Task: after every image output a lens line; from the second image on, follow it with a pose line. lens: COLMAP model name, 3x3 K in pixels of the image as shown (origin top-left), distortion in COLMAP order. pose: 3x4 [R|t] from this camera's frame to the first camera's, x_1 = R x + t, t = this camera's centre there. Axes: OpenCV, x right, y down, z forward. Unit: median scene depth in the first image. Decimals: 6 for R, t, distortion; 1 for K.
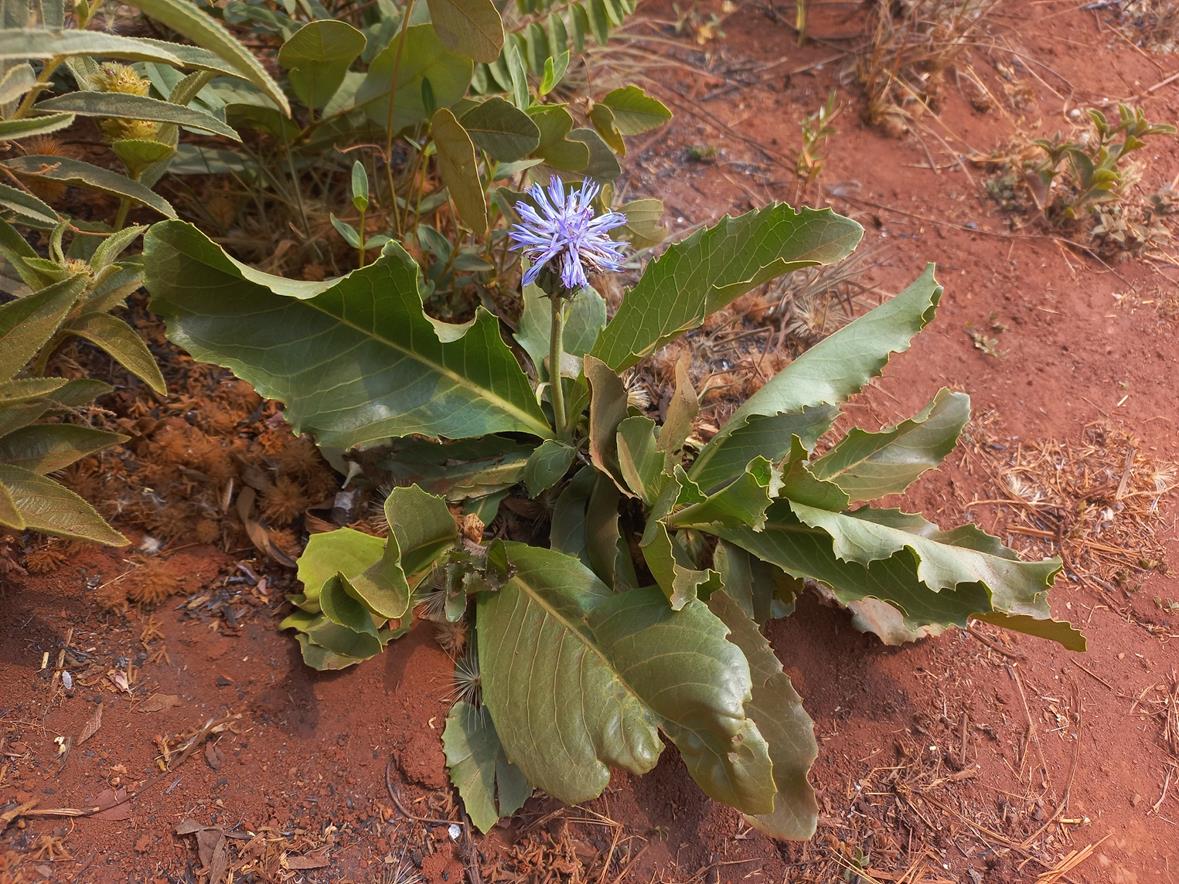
lens RADIAL K [[846.1, 0, 586.2], [0, 846.1, 440.7], [0, 0, 1]] dist [0.011631, -0.000120]
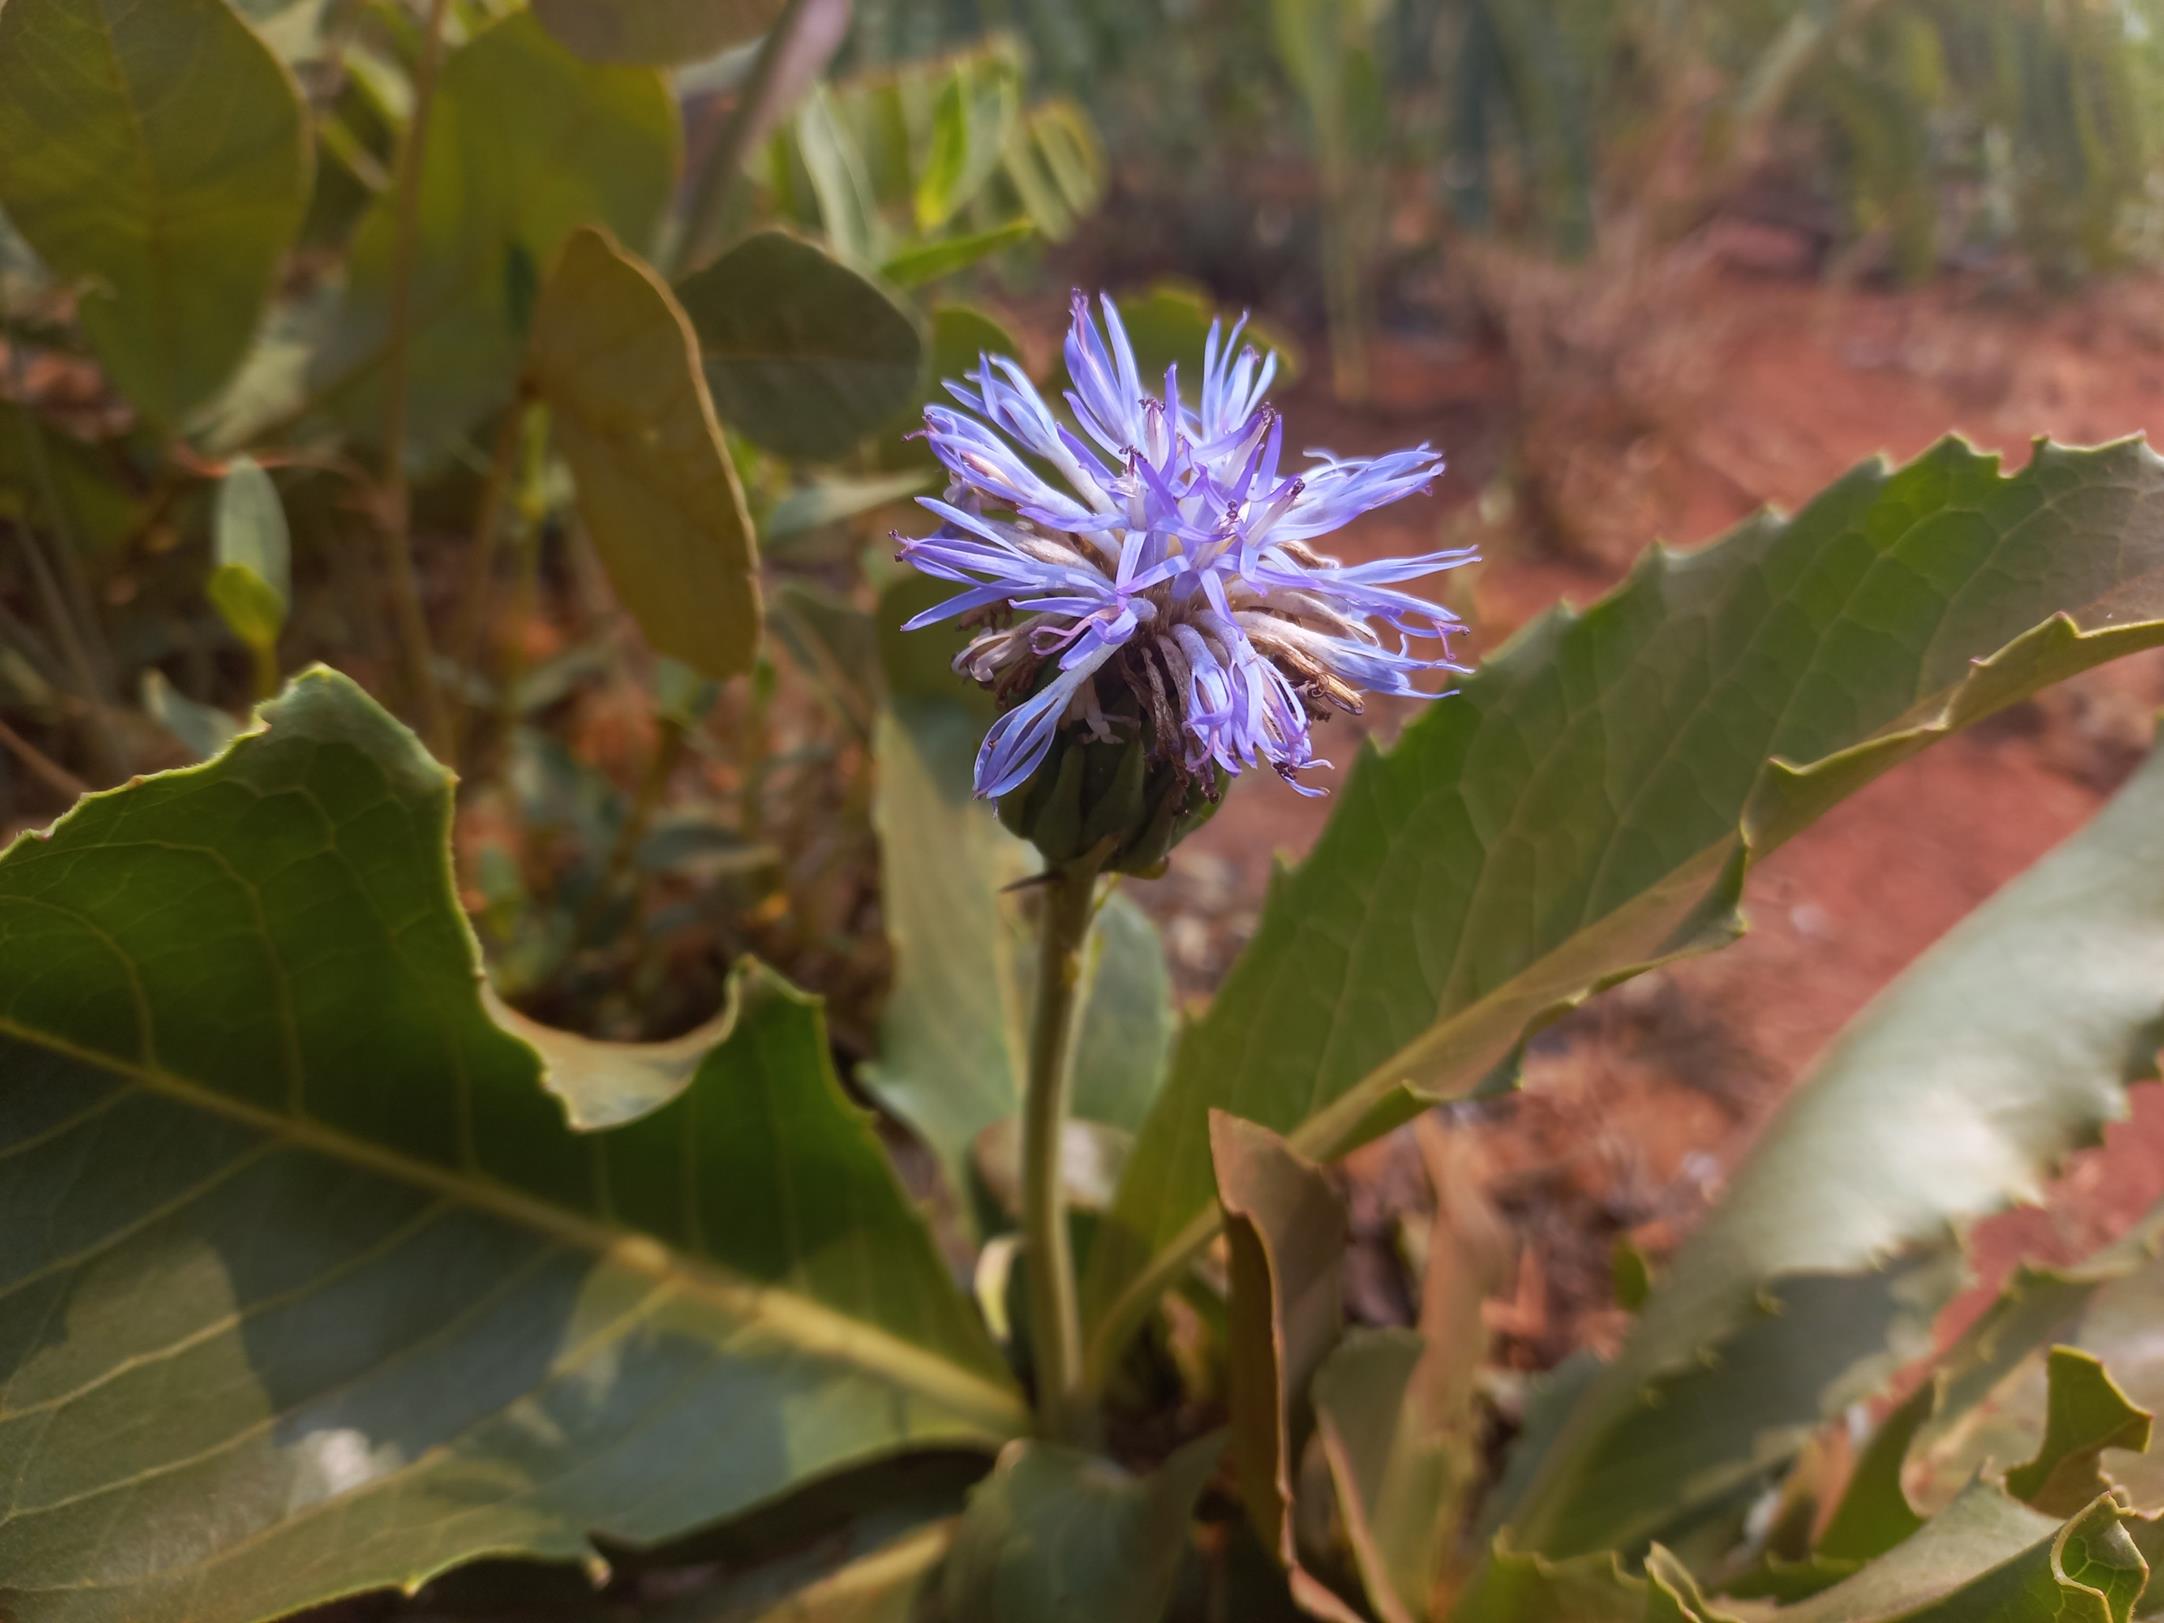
lens RADIAL K [[1588.9, 0, 1082.9], [0, 1588.9, 820.9], [0, 0, 1]] dist [-0.032135, -0.004392]
pose [[0.989174, -0.081280, 0.122179, -0.079014], [0.111448, 0.957745, -0.265149, -0.063876], [-0.095465, 0.275895, 0.956435, 0.524091]]
